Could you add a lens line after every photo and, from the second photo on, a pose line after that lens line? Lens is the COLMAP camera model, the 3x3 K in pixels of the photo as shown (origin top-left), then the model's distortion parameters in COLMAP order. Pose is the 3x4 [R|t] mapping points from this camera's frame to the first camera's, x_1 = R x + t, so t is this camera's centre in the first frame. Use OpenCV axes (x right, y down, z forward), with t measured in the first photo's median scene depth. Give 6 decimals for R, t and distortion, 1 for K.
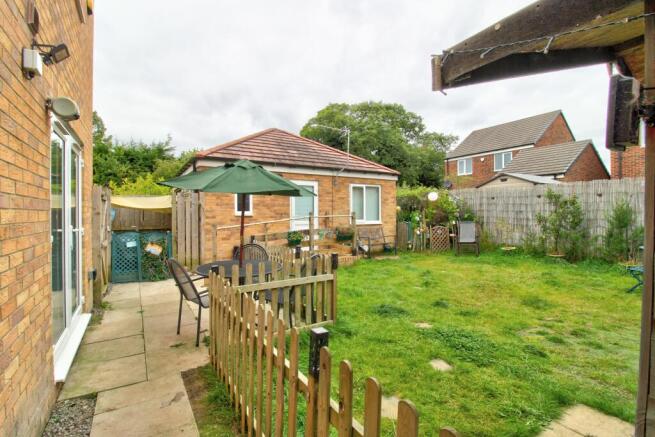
lens RADIAL K [[304.7, 0, 327.1], [0, 304.7, 214.0], [0, 0, 1]] dist [0.000411, -0.012467]
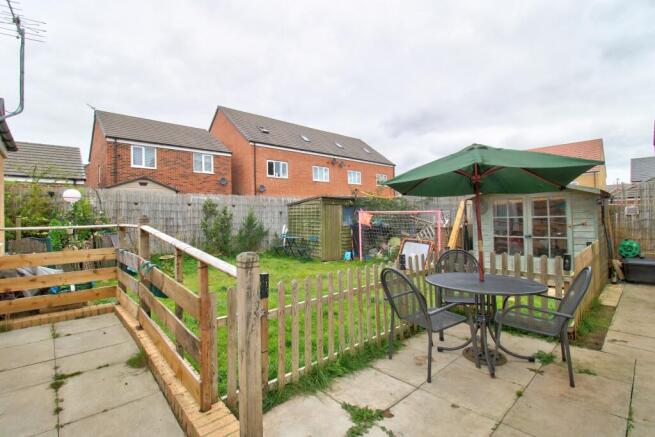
lens RADIAL K [[304.7, 0, 327.1], [0, 304.7, 214.0], [0, 0, 1]] dist [0.000411, -0.012467]
pose [[-0.184951, 0.017666, 0.982589, -0.432594], [0.022478, 0.999653, -0.013742, 0.001971], [-0.982491, 0.019545, -0.185284, 0.678380]]
